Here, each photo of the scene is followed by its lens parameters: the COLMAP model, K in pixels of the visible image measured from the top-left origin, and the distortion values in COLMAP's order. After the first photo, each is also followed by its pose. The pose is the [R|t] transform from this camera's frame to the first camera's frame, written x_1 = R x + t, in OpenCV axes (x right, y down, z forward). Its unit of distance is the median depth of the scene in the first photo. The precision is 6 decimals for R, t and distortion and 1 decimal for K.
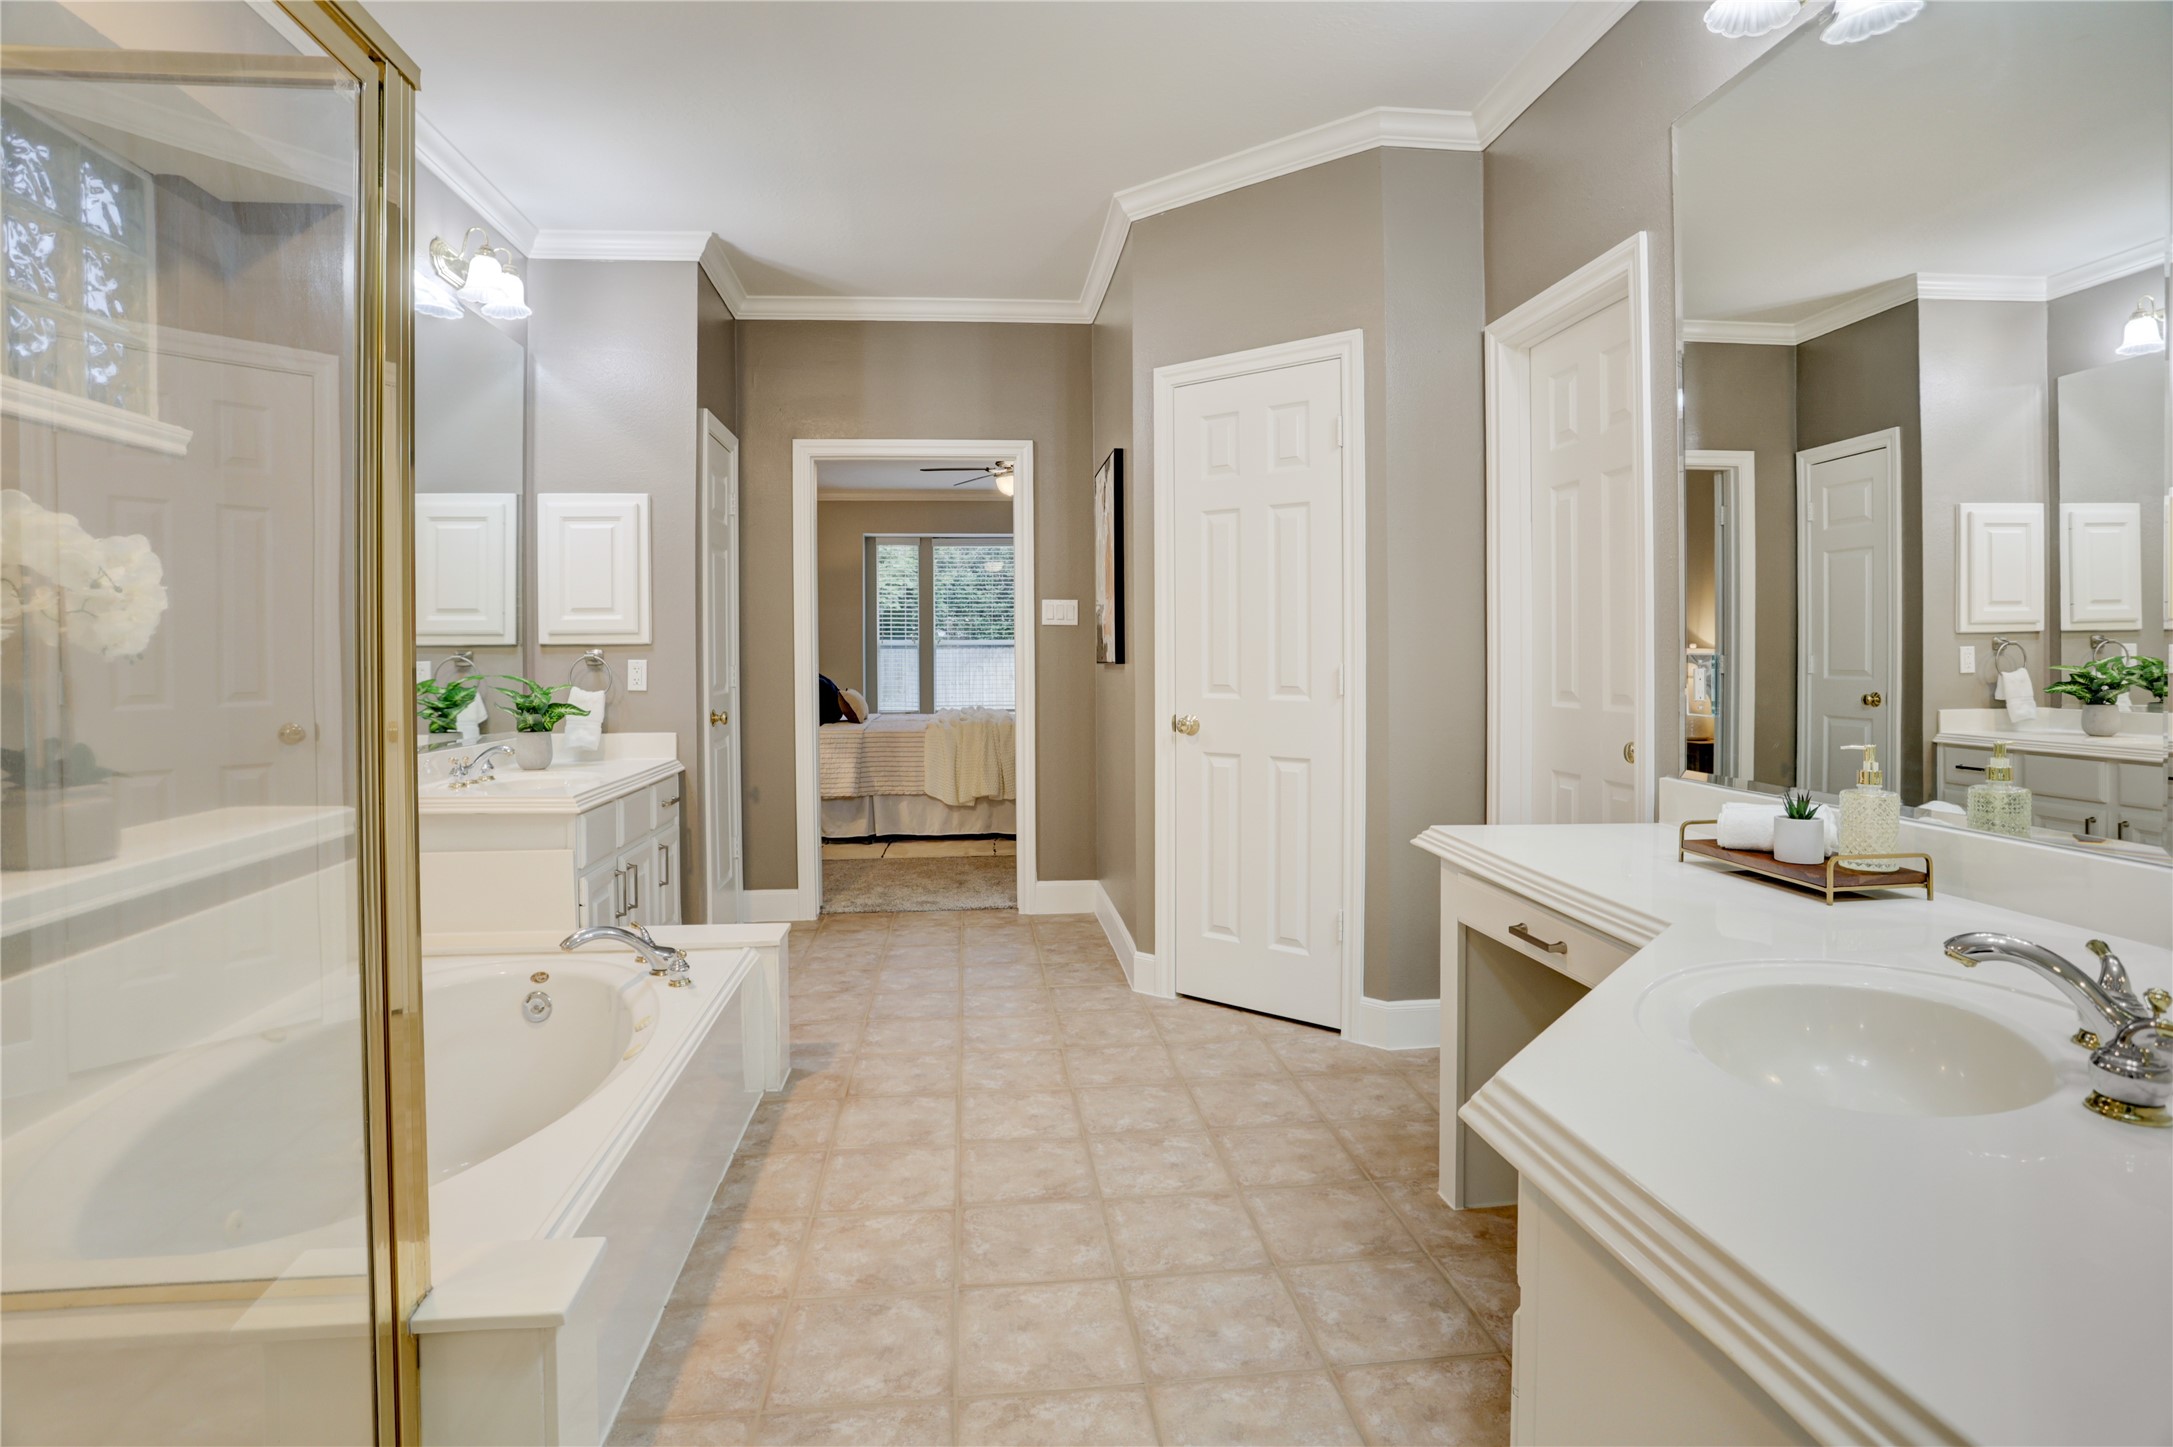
lens RADIAL K [[1073.4, 0, 1072.0], [0, 1073.4, 699.6], [0, 0, 1]] dist [-0.083431, 0.035565]
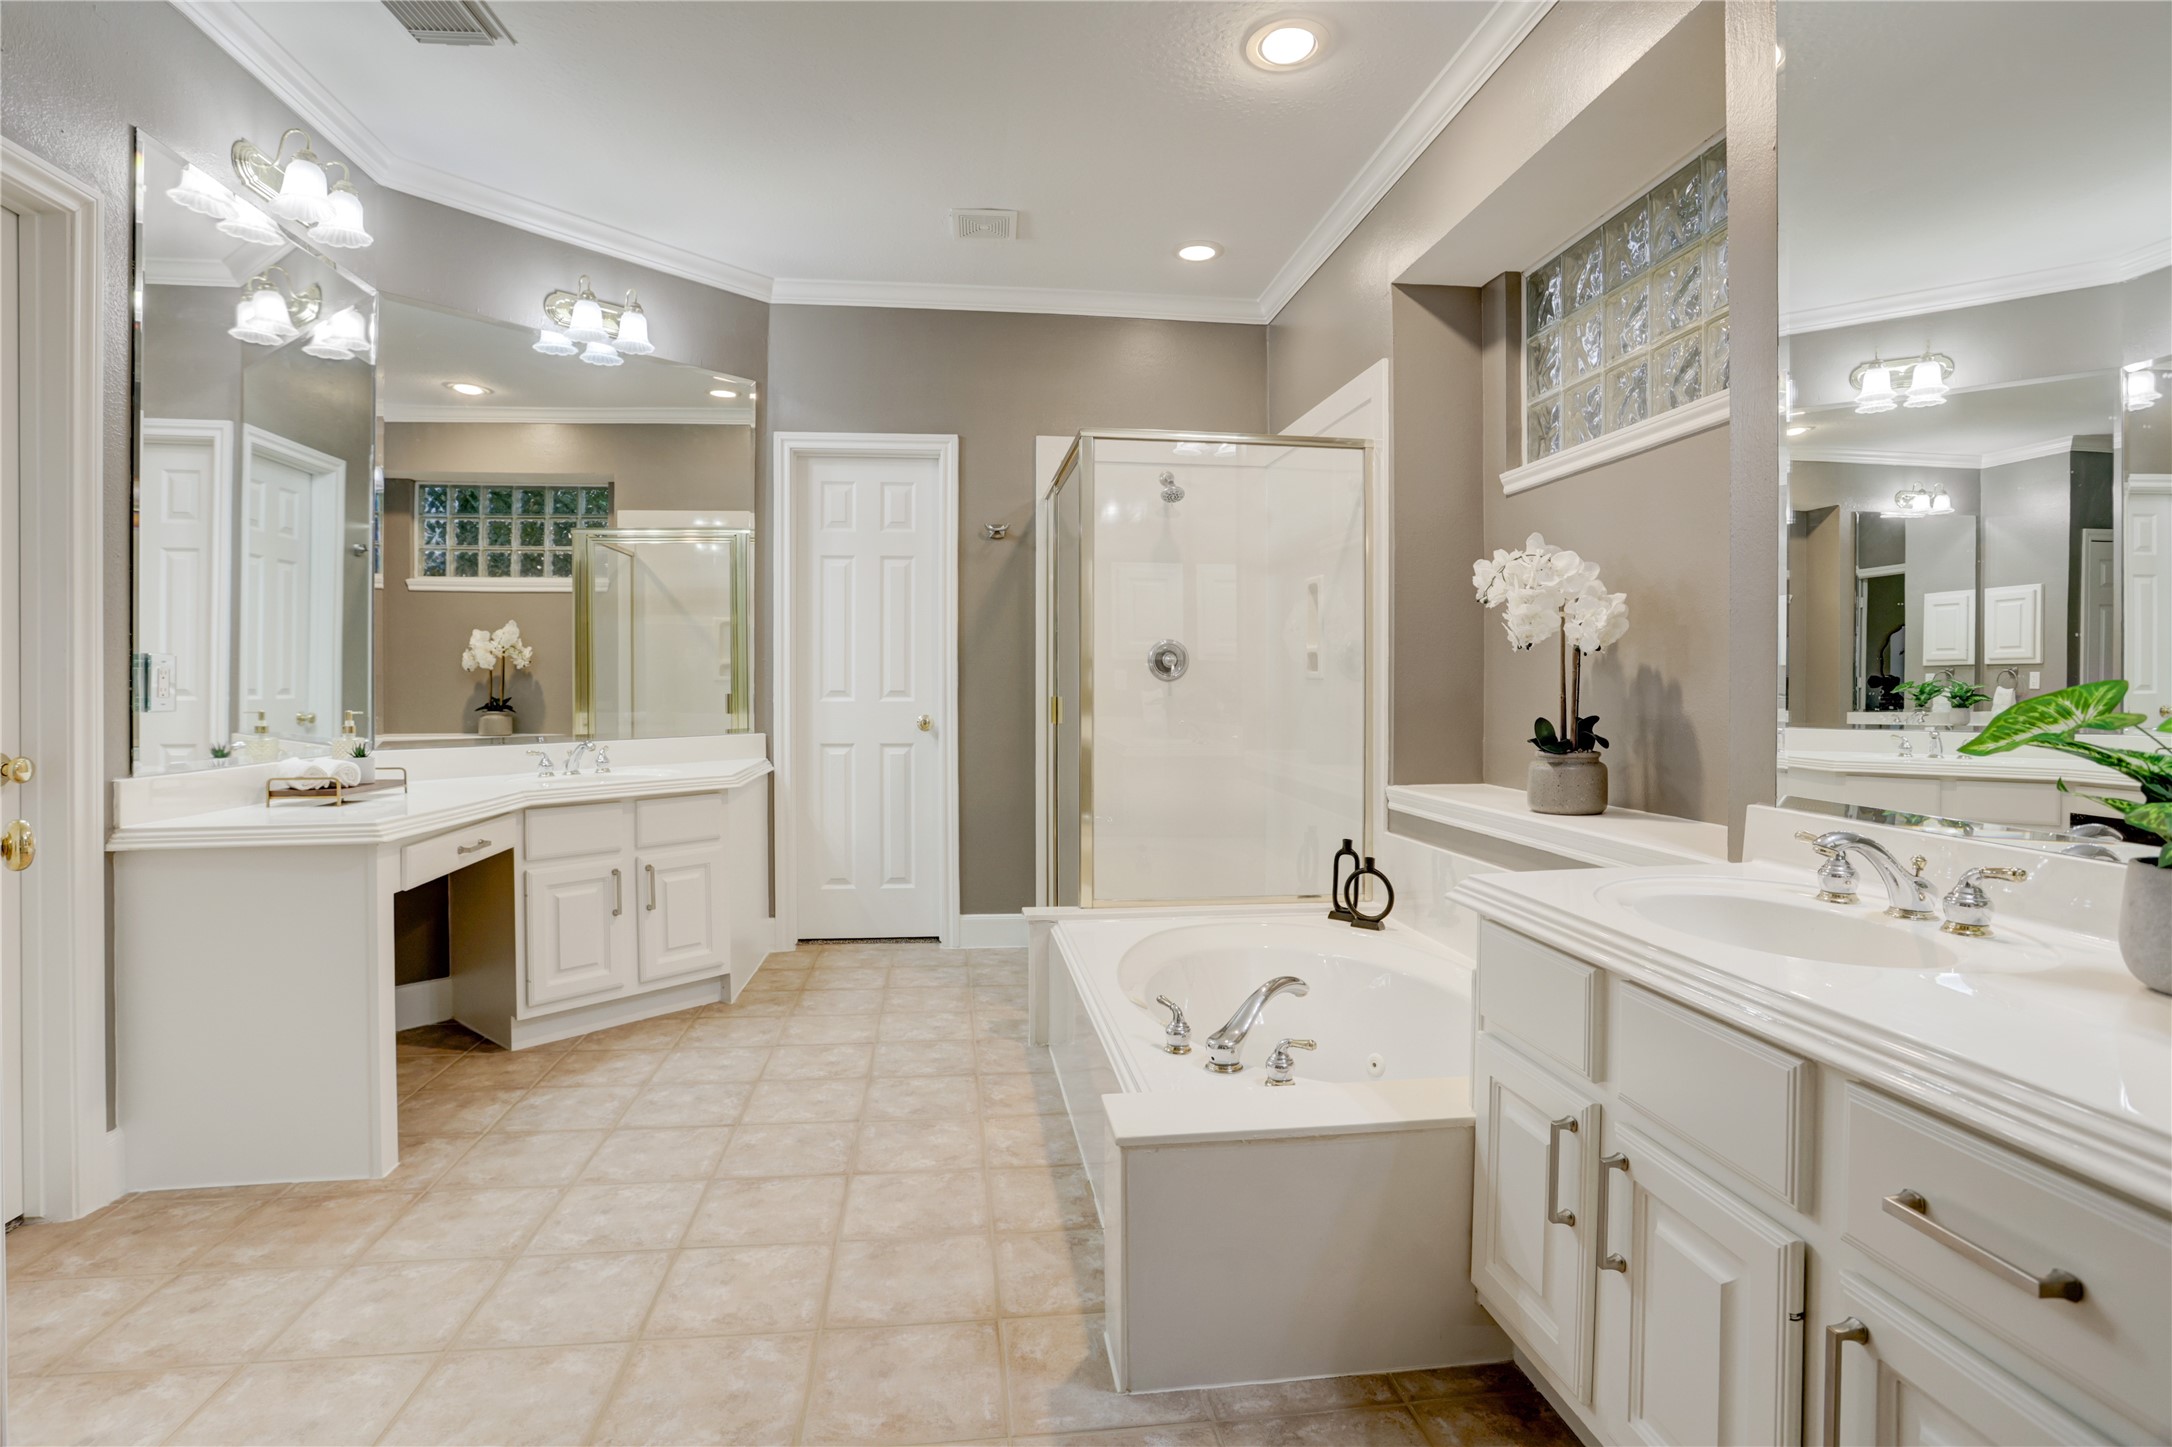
lens RADIAL K [[1072.9, 0, 1071.5], [0, 1072.9, 699.6], [0, 0, 1]] dist [-0.083431, 0.035565]
pose [[-0.999822, 0.005151, -0.018126, -0.293037], [0.004111, 0.998368, 0.056959, -0.048817], [0.018390, 0.056874, -0.998212, 1.896980]]
